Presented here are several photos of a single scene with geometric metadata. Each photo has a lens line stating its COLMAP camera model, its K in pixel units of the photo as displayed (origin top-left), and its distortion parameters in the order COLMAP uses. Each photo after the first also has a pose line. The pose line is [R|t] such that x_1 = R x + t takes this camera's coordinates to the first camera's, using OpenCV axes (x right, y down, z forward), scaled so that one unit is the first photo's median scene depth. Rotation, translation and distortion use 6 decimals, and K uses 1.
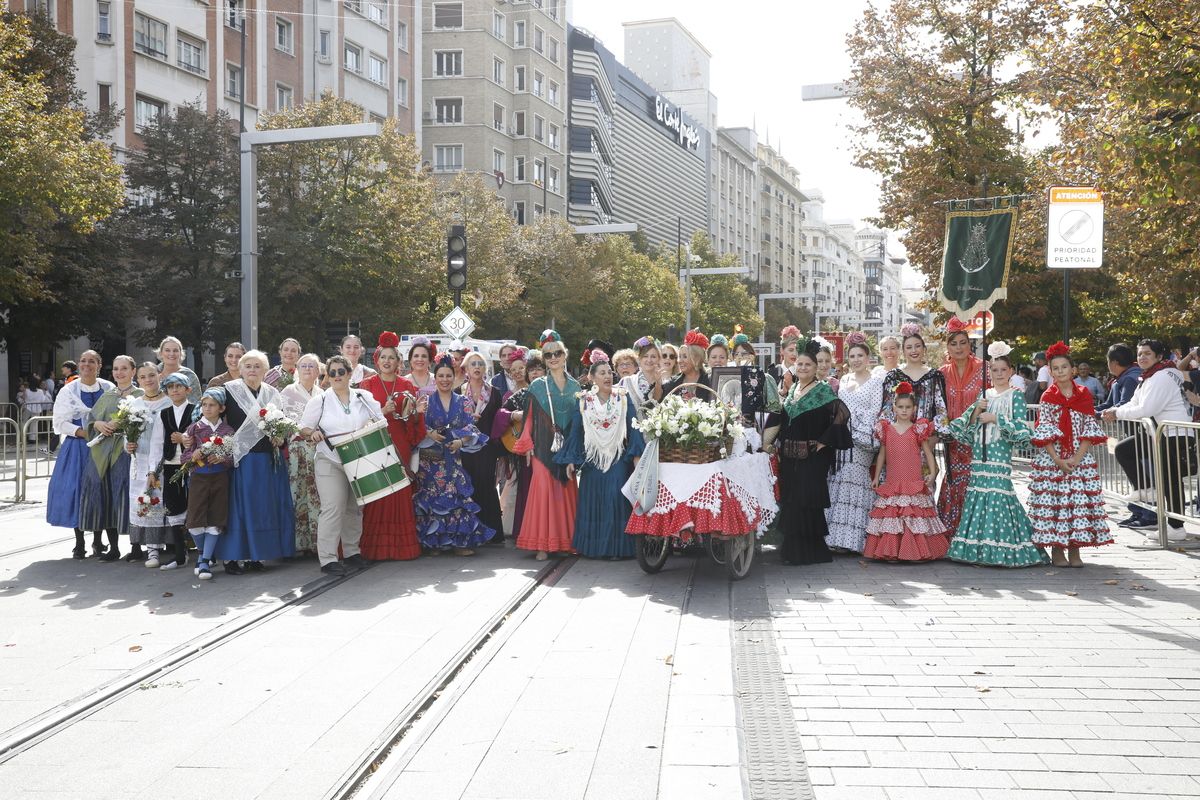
lens RADIAL K [[1279.9, 0, 595.0], [0, 1279.9, 400.0], [0, 0, 1]] dist [0.004407, 0.134748]
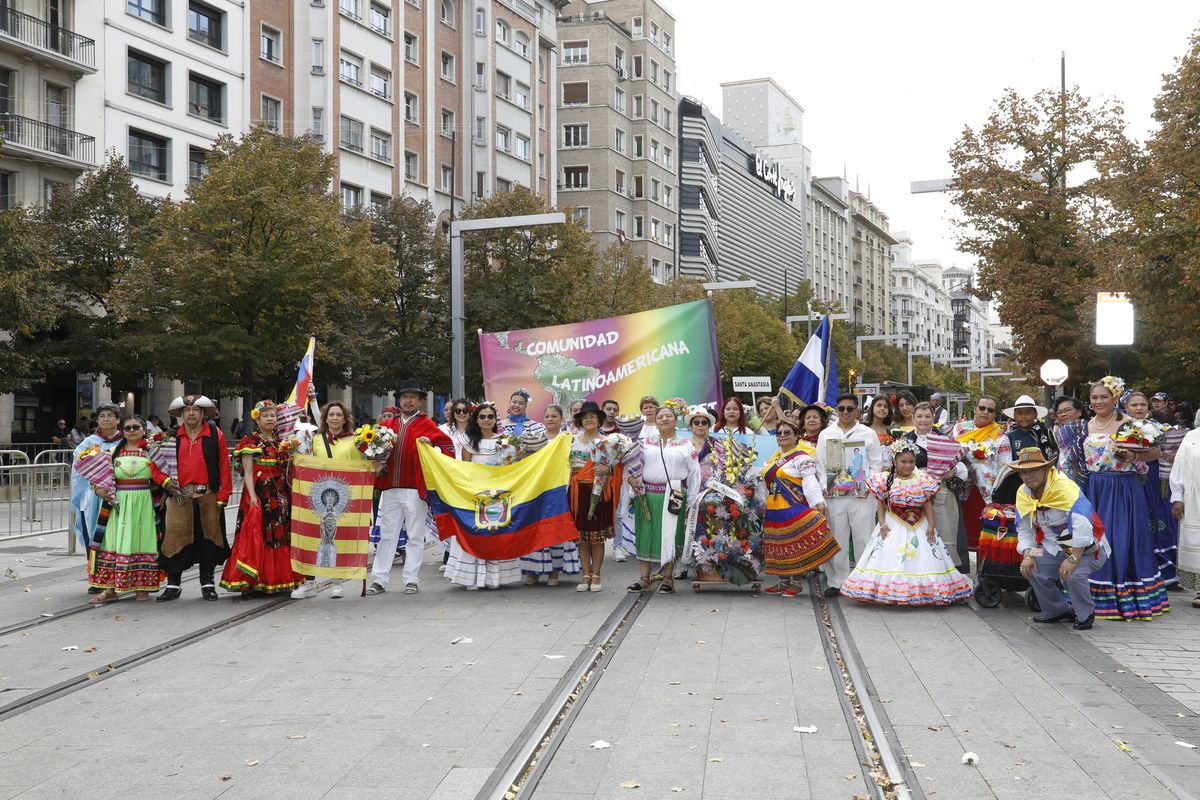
lens RADIAL K [[1257.1, 0, 598.2], [0, 1257.1, 400.4], [0, 0, 1]] dist [-0.004402, 0.133061]
pose [[0.997747, -0.008057, -0.066602, -0.022673], [0.006166, 0.999573, -0.028552, 0.000520], [0.066804, 0.028077, 0.997371, -0.086261]]
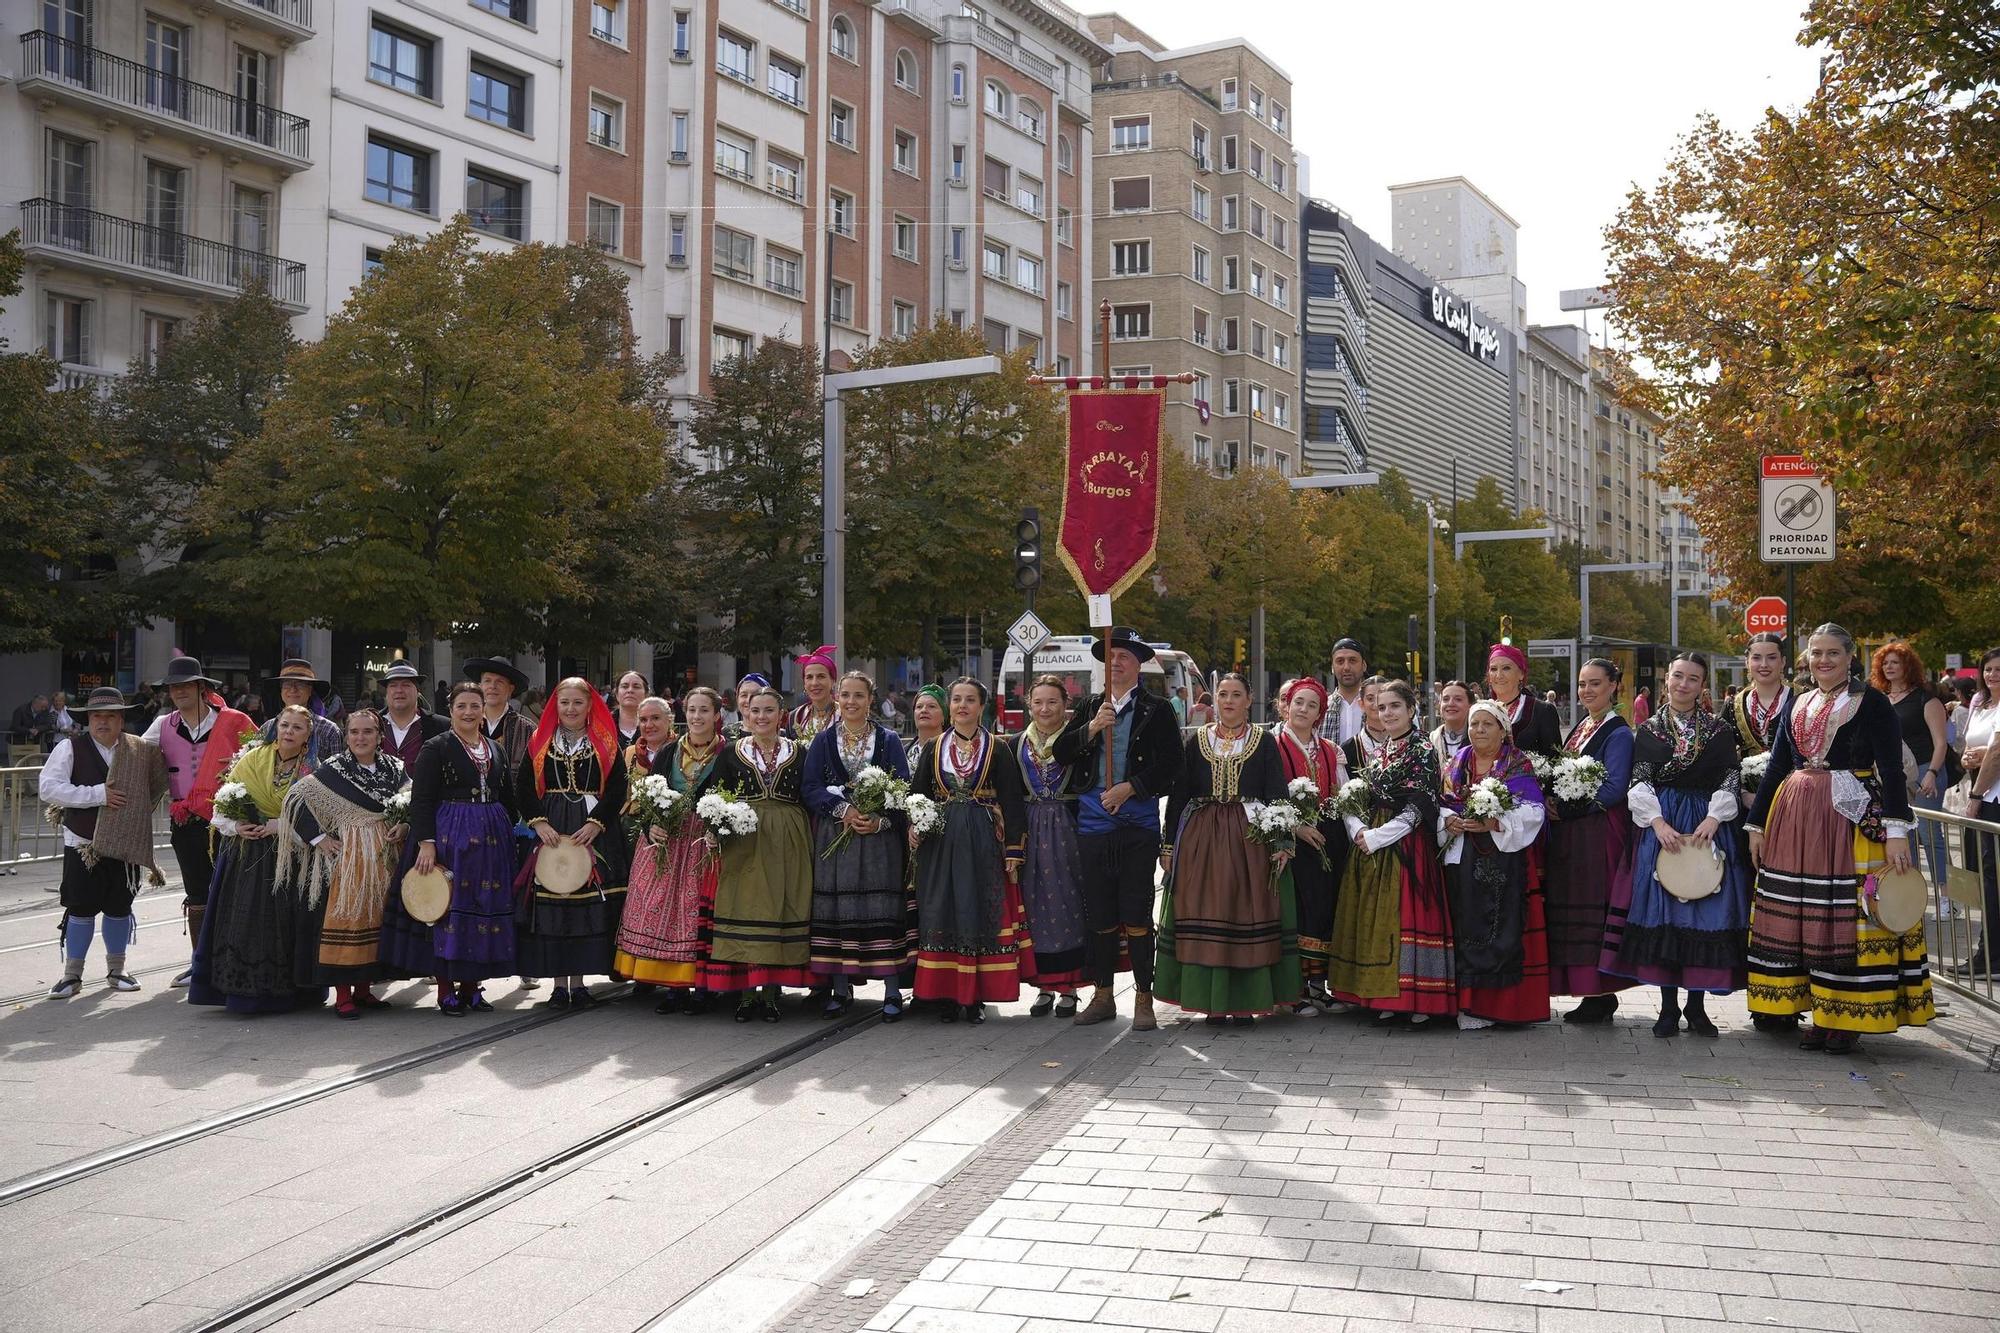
lens RADIAL K [[1818.8, 0, 994.2], [0, 1818.8, 672.0], [0, 0, 1]] dist [-0.170073, 0.270241]
pose [[0.978498, -0.001778, -0.206248, 0.020198], [-0.003017, 0.999733, -0.022928, -0.002083], [0.206234, 0.023057, 0.978231, -0.017414]]
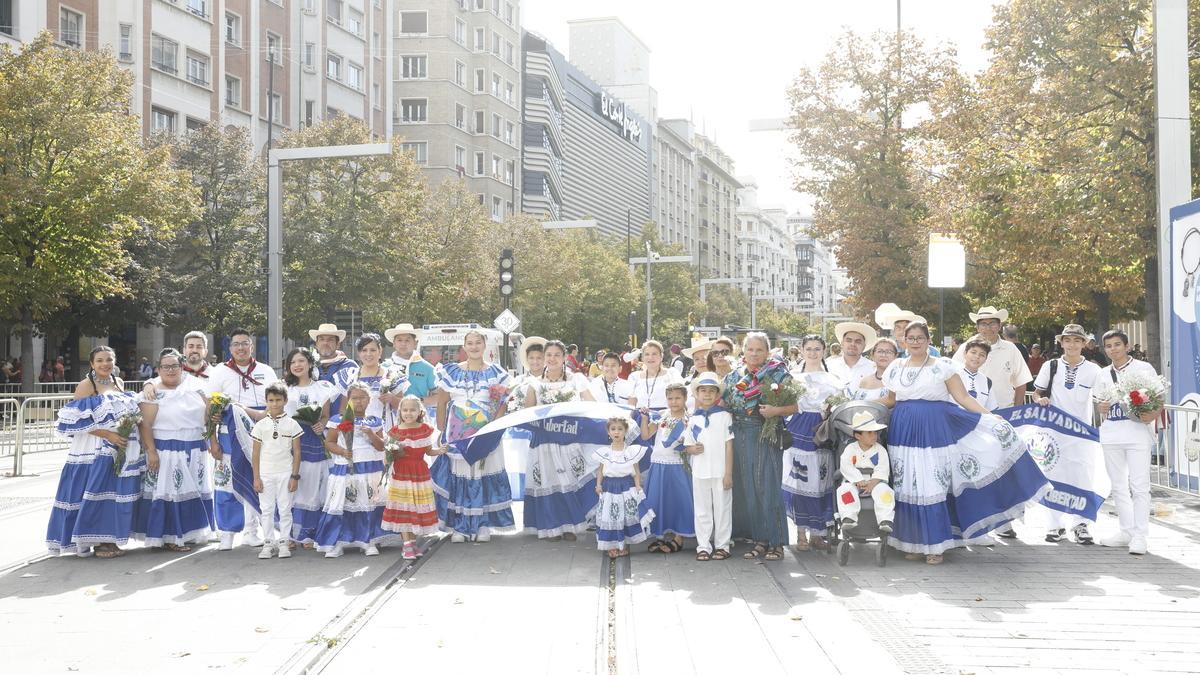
lens RADIAL K [[1277.5, 0, 598.1], [0, 1277.5, 338.5], [0, 0, 1]] dist [0.001168, 0.135367]
pose [[0.998579, -0.001623, 0.053270, -0.016854], [0.003311, 0.999494, -0.031625, 0.000275], [-0.053191, 0.031756, 0.998079, -0.071298]]
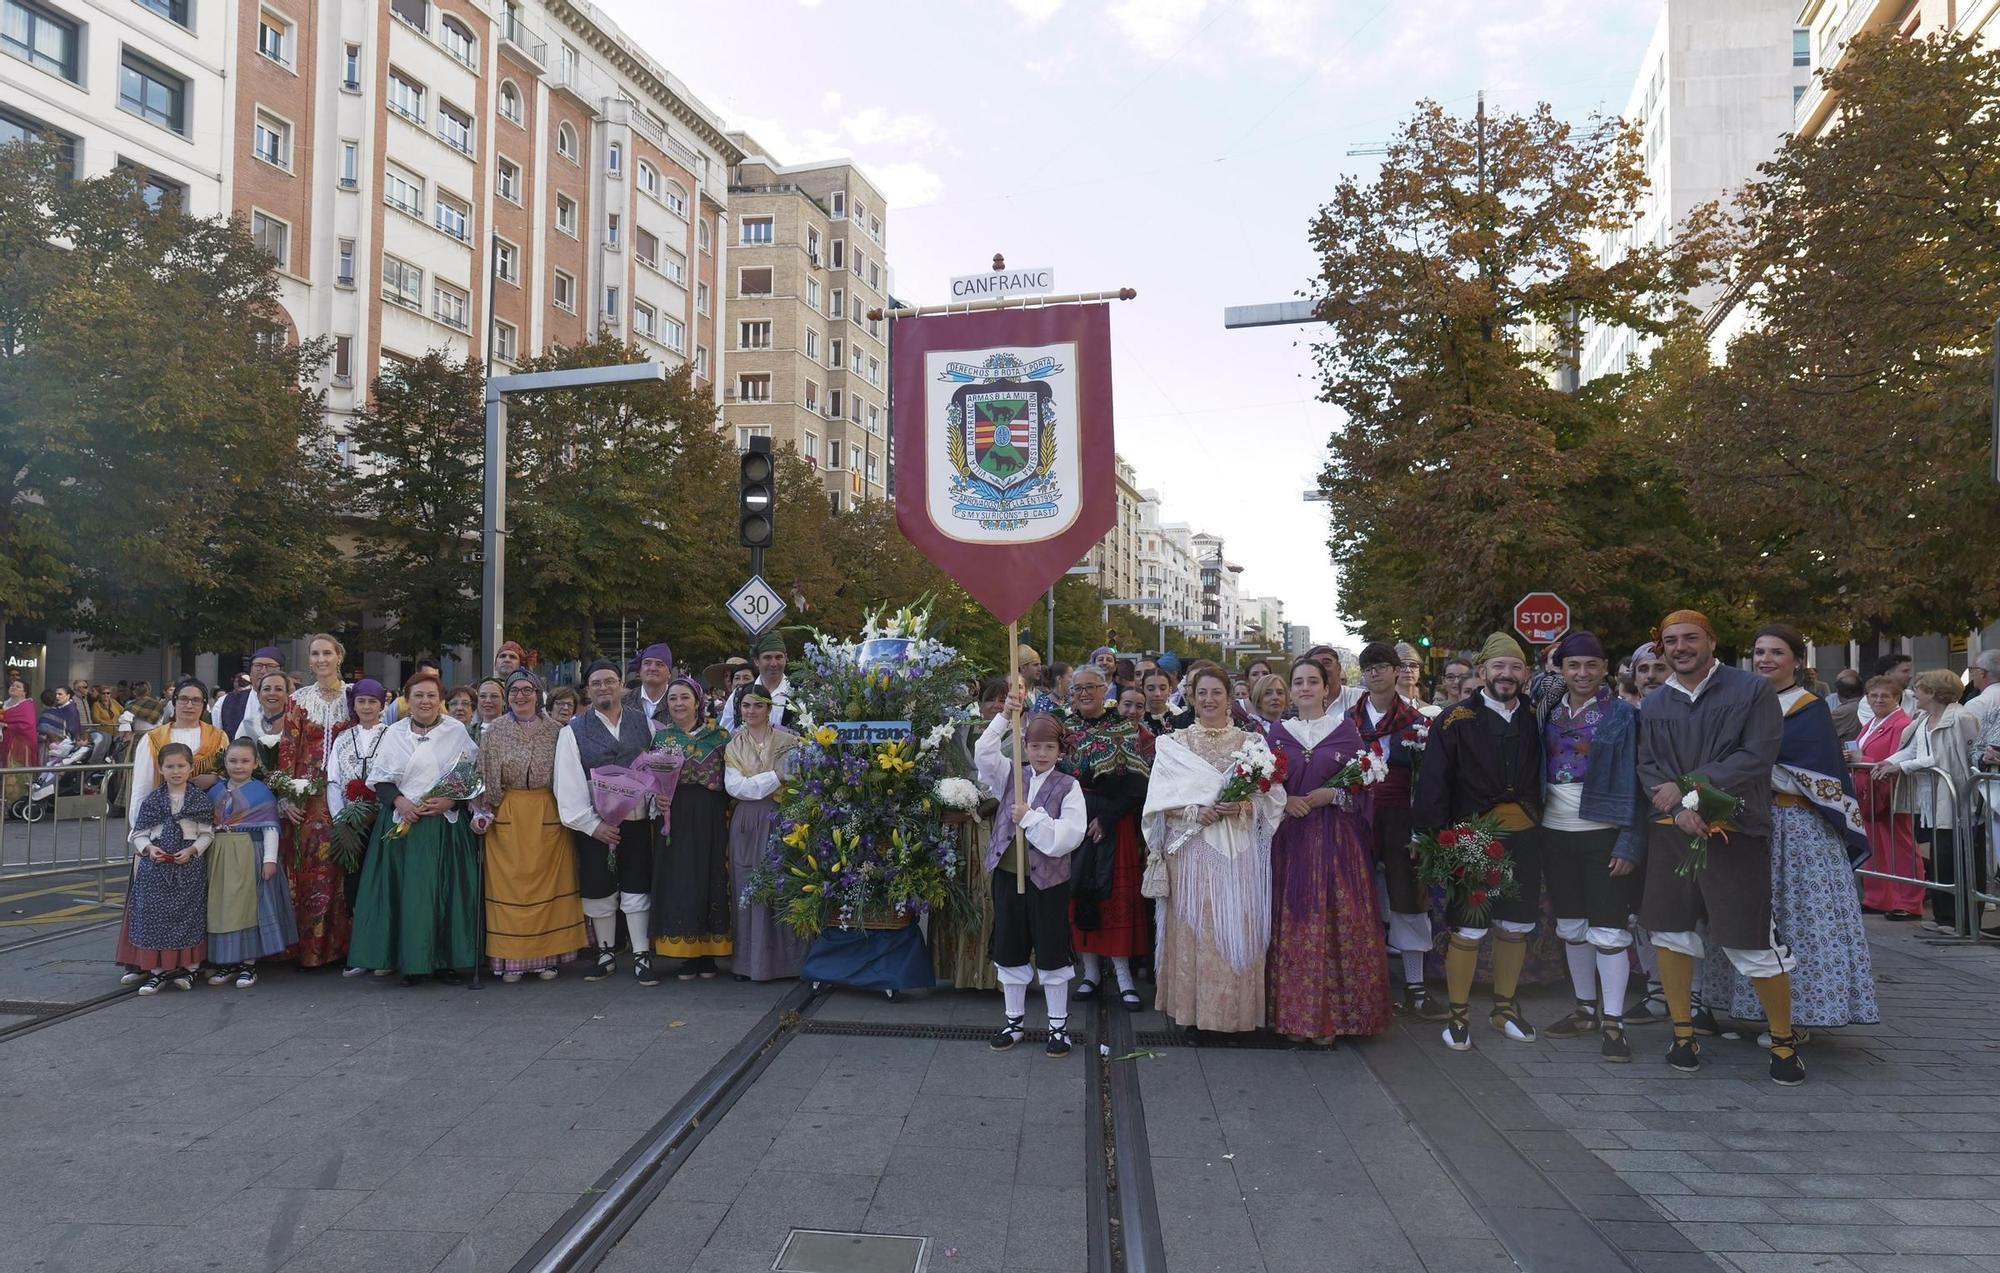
lens RADIAL K [[1349.2, 0, 892.8], [0, 1349.2, 671.0], [0, 0, 1]] dist [-0.035291, 0.028740]
pose [[0.999905, 0.009189, -0.010230, -0.008033], [-0.009512, 0.999442, -0.032005, -0.002267], [0.009930, 0.032100, 0.999435, 0.079691]]
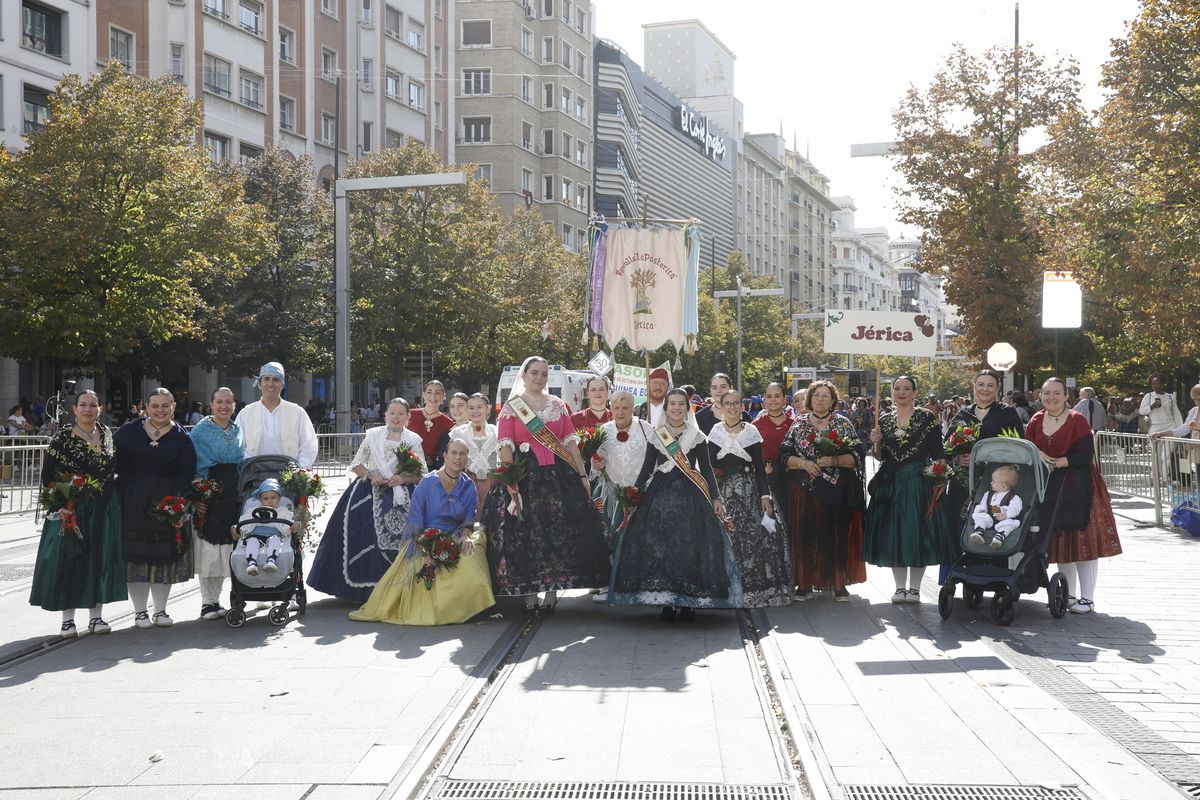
lens RADIAL K [[1438.1, 0, 598.2], [0, 1438.1, 400.1], [0, 0, 1]] dist [0.033172, 0.164200]
pose [[0.999996, -0.002201, 0.001569, -0.022917], [0.002228, 0.999841, -0.017668, 0.000798], [-0.001530, 0.017671, 0.999843, -0.096034]]
